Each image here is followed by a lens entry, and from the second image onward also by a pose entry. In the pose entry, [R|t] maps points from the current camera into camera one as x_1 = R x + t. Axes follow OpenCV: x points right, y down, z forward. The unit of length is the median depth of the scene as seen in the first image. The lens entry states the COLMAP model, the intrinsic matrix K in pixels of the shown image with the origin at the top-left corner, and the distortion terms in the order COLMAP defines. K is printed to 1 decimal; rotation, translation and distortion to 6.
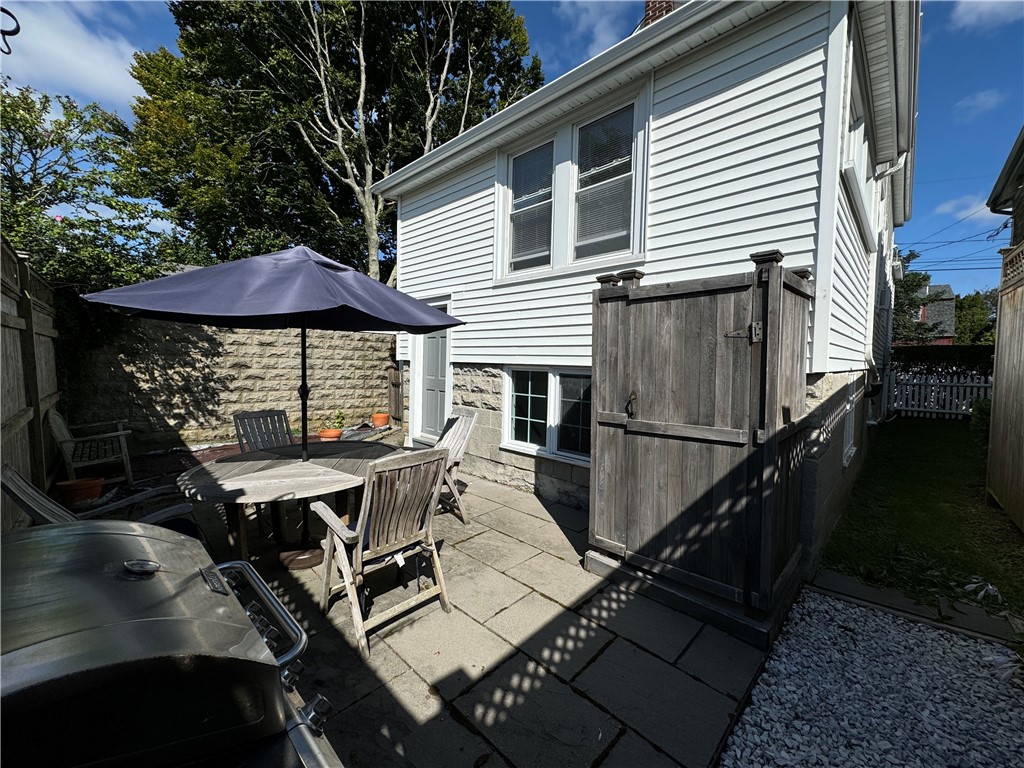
lens RADIAL K [[408.1, 0, 506.9], [0, 408.1, 384.4], [0, 0, 1]] dist [-0.006223, 0.001533]
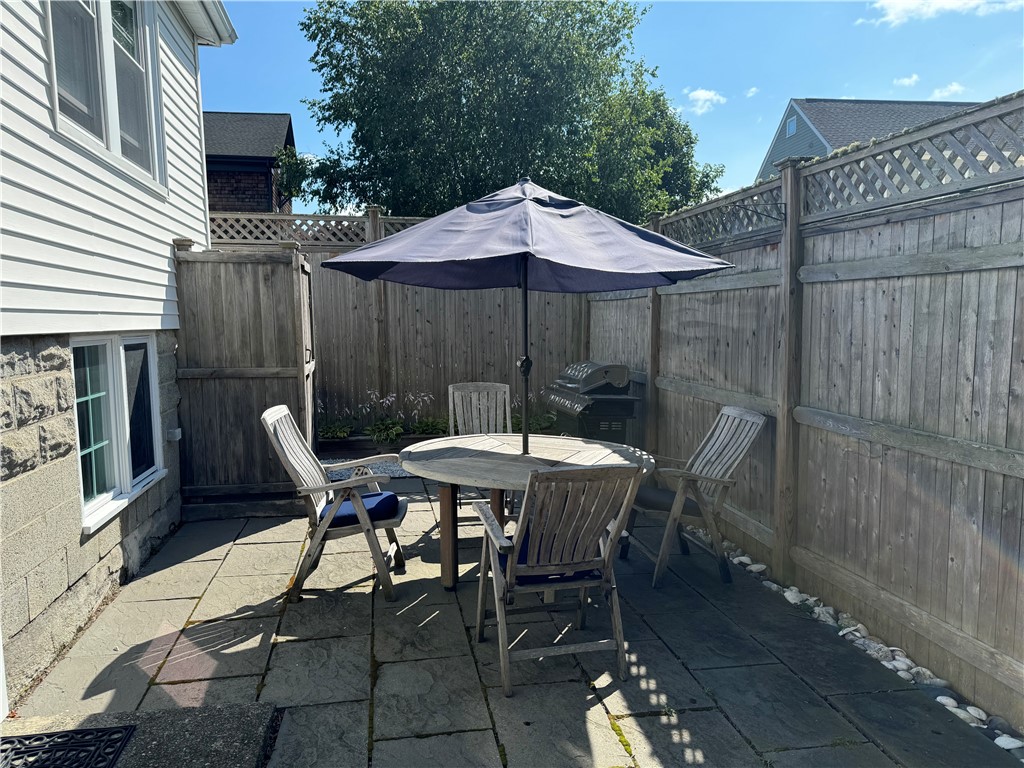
lens RADIAL K [[711.5, 0, 503.0], [0, 711.5, 386.5], [0, 0, 1]] dist [0.060422, -0.073086]
pose [[-0.827272, -0.068658, 0.557590, -0.900766], [0.015741, 0.989282, 0.145168, -0.111010], [-0.561581, 0.128871, -0.817325, 1.578902]]
